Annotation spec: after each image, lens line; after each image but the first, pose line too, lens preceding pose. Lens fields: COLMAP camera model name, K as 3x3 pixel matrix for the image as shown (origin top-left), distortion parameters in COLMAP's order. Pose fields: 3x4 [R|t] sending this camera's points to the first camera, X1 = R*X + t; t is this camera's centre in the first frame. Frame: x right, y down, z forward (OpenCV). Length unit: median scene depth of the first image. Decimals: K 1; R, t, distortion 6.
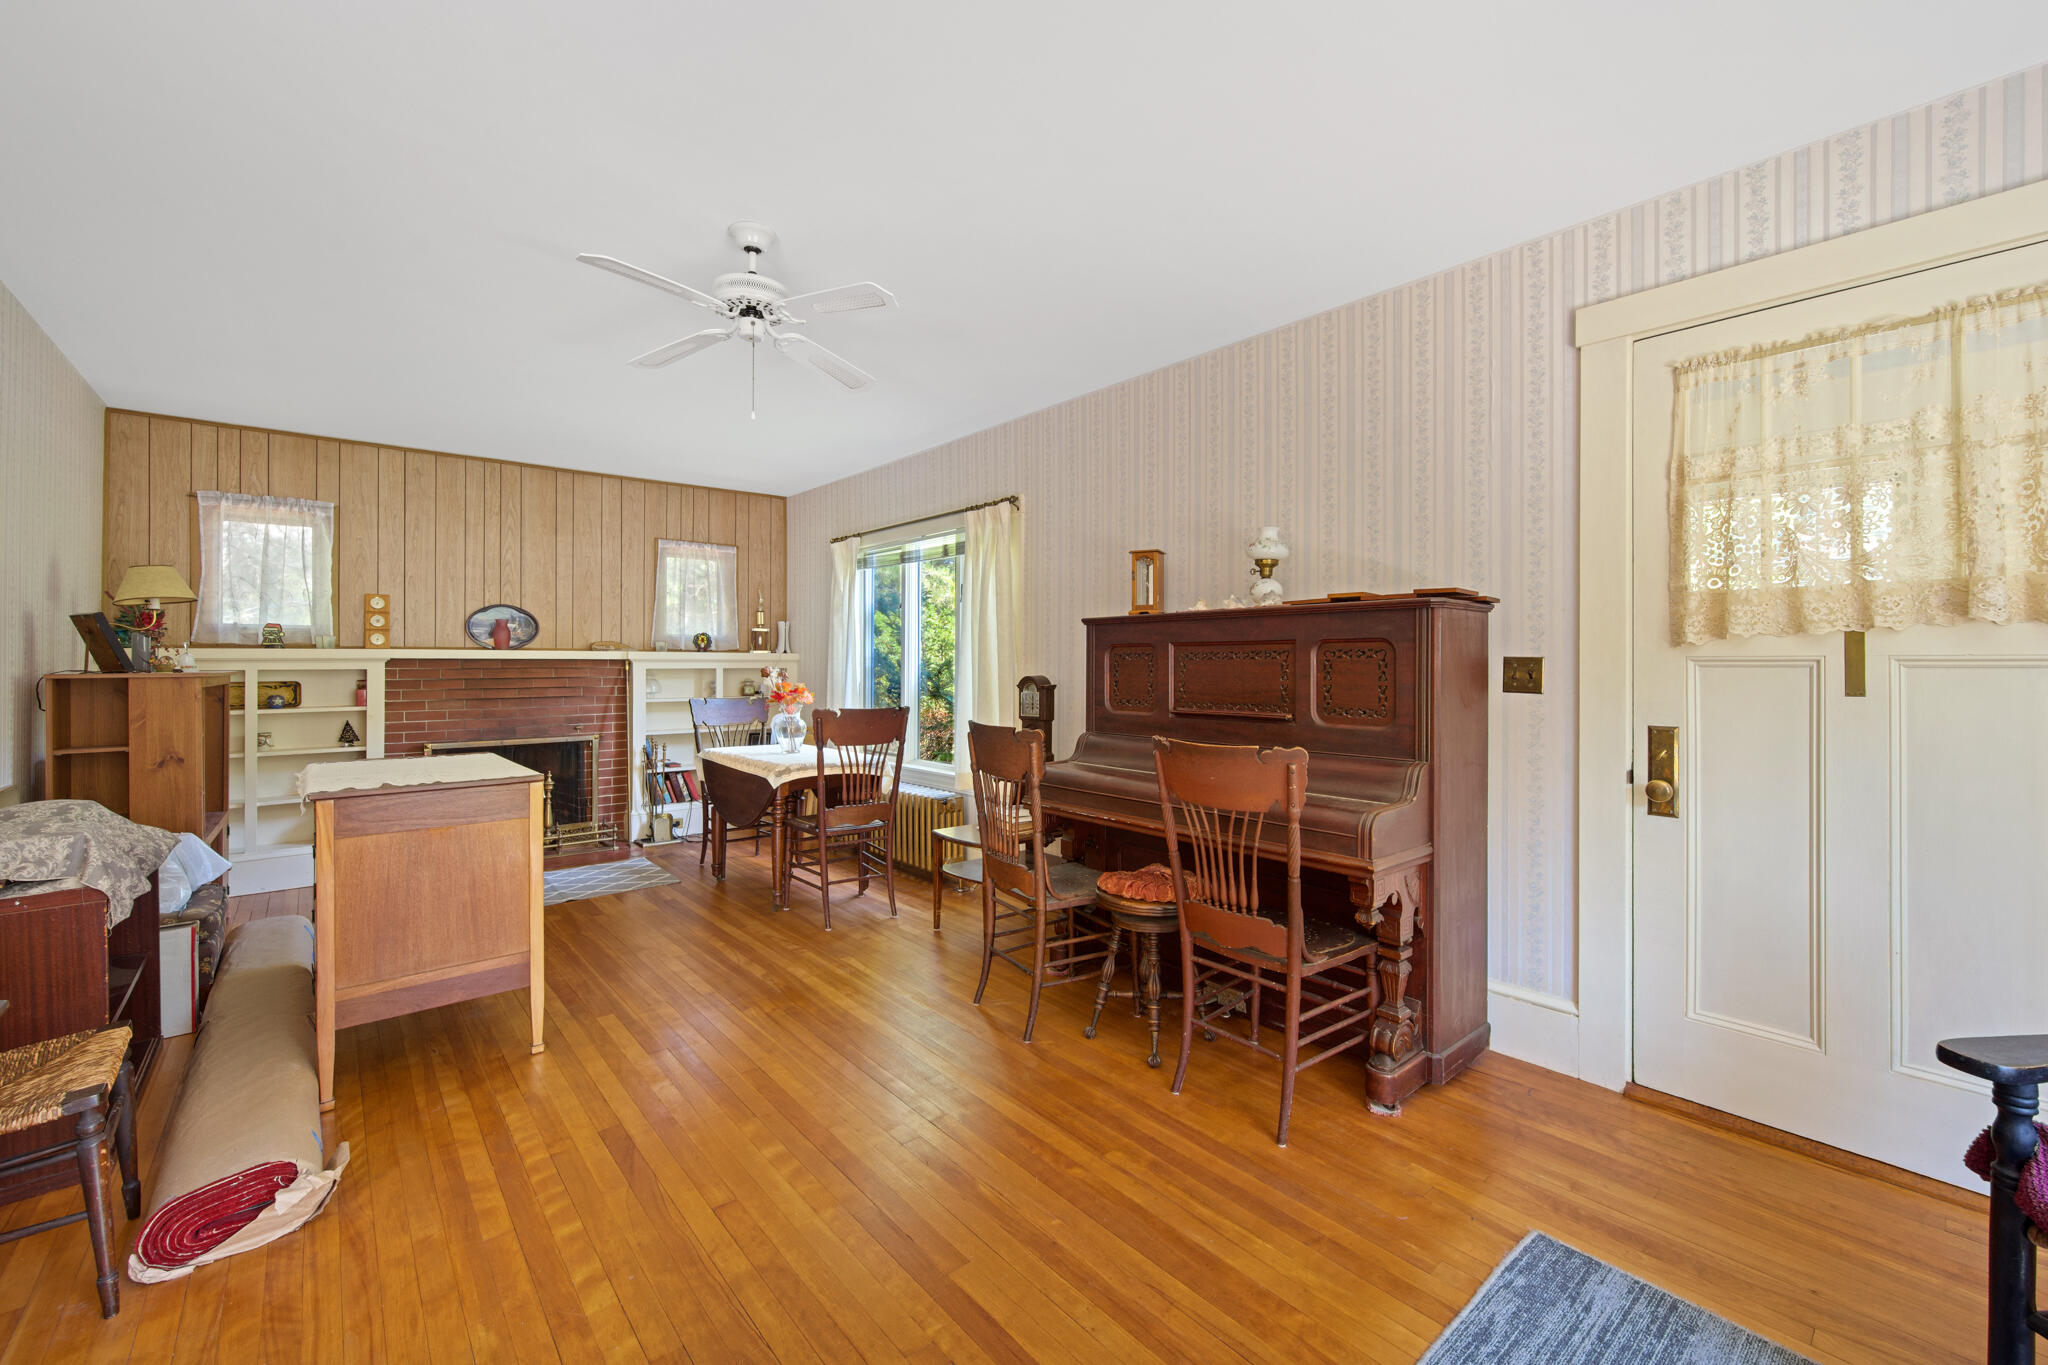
lens RADIAL K [[834.6, 0, 1031.9], [0, 834.6, 659.4], [0, 0, 1]] dist [0.000629, -0.000018]
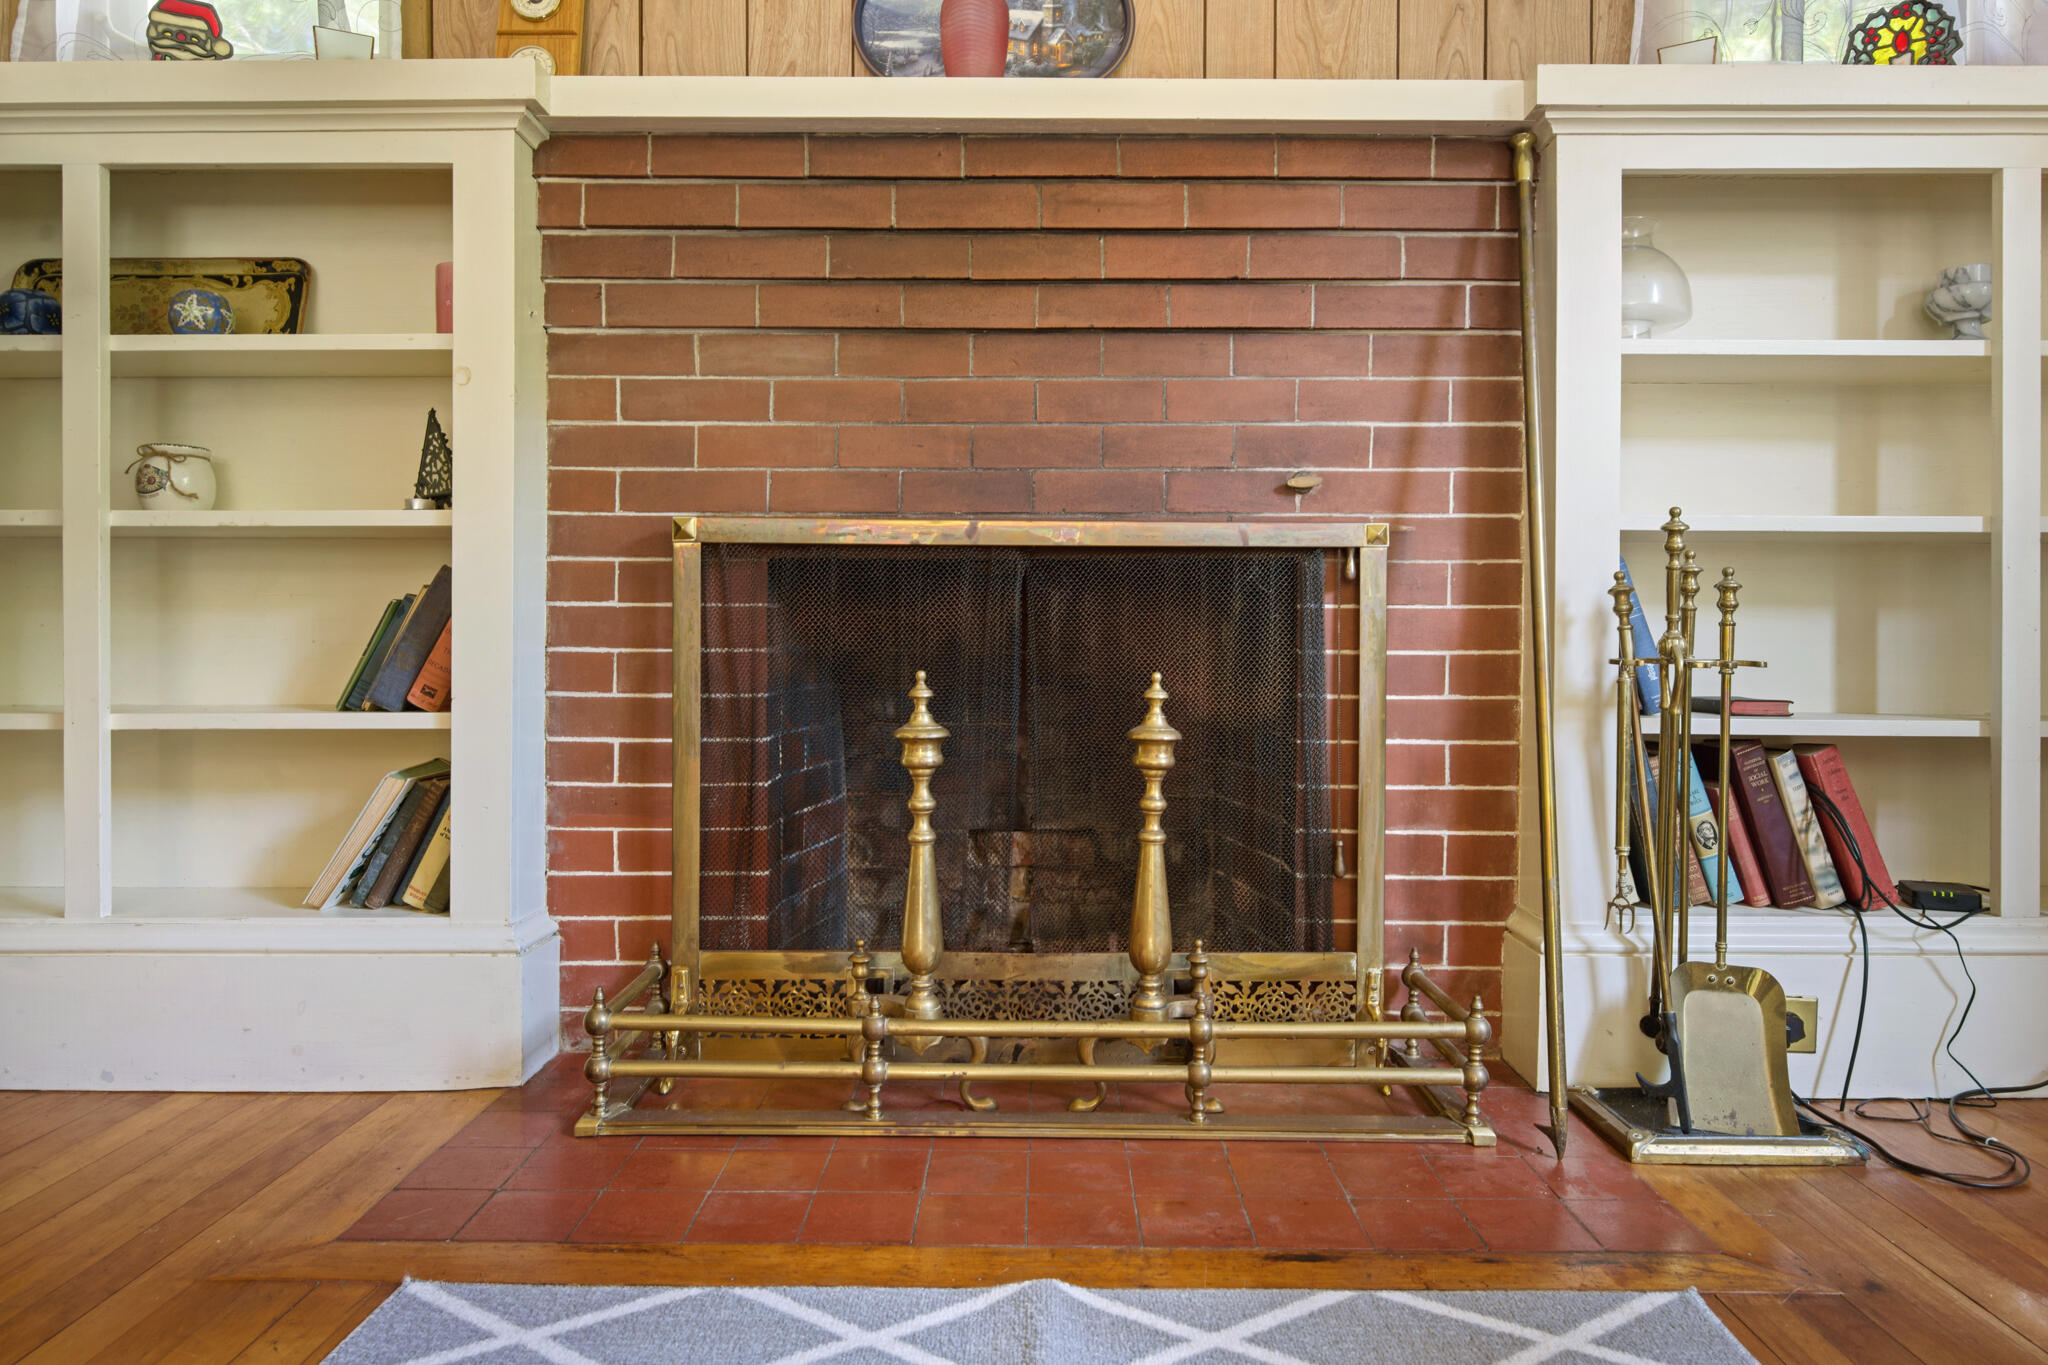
lens RADIAL K [[1259.5, 0, 1020.7], [0, 1259.5, 648.0], [0, 0, 1]] dist [-0.000890, -0.000673]
pose [[0.755651, 0.003878, -0.654963, -0.422369], [-0.003285, 0.999992, 0.002131, 0.130486], [0.654967, 0.000541, 0.755658, 0.778248]]
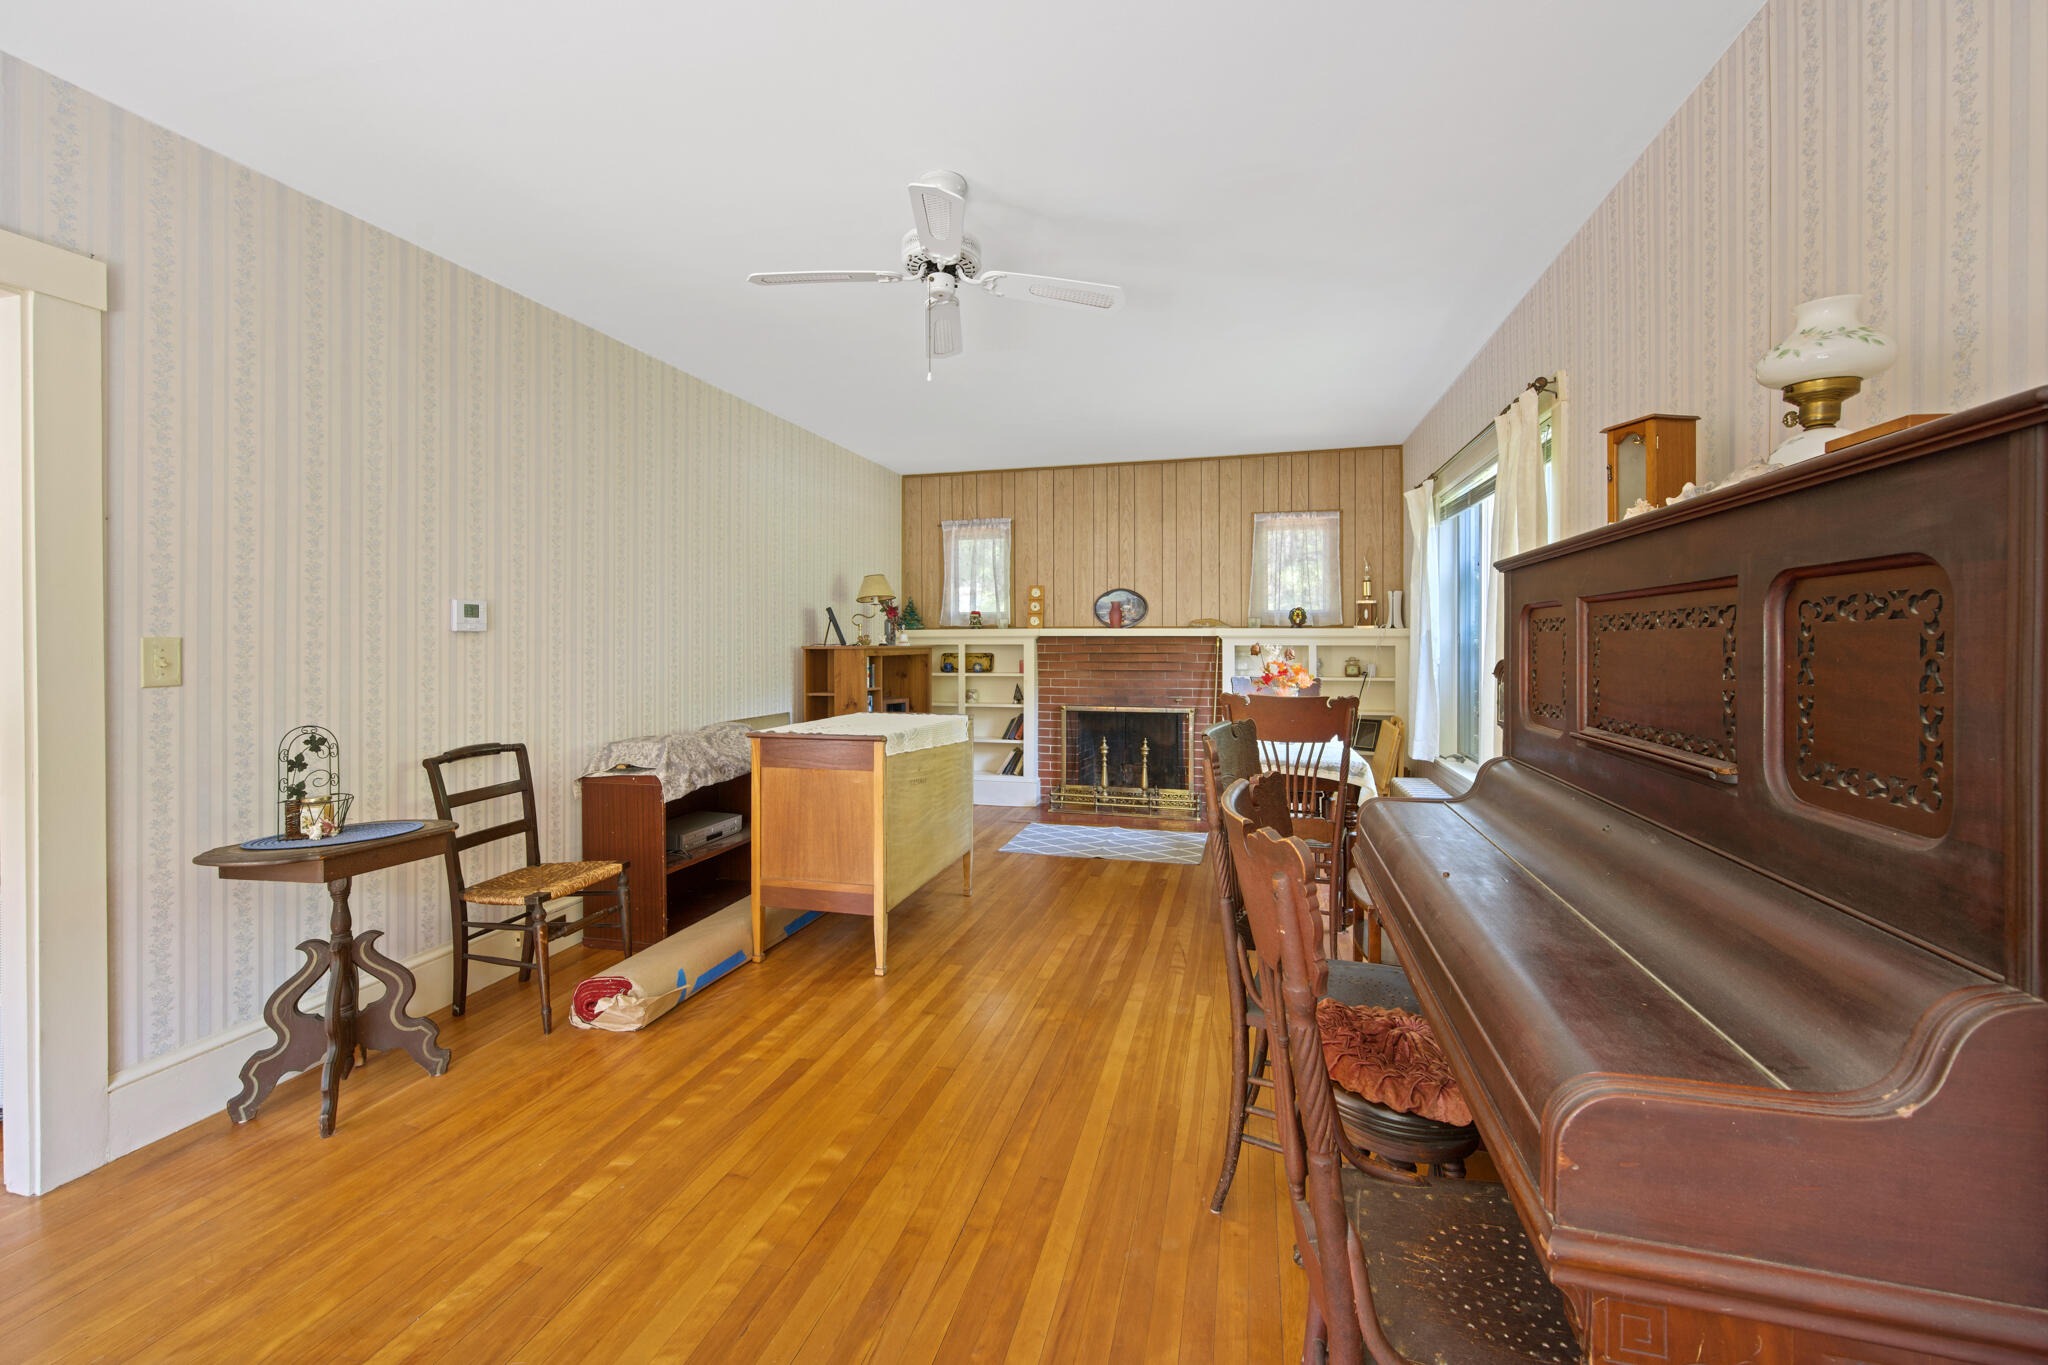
lens RADIAL K [[821.6, 0, 1018.4], [0, 821.6, 641.2], [0, 0, 1]] dist [-0.001153, -0.000129]
pose [[0.559202, 0.000804, -0.829031, 0.230143], [0.002941, 0.999991, 0.002954, 0.002615], [0.829026, -0.004090, 0.559195, 0.262632]]
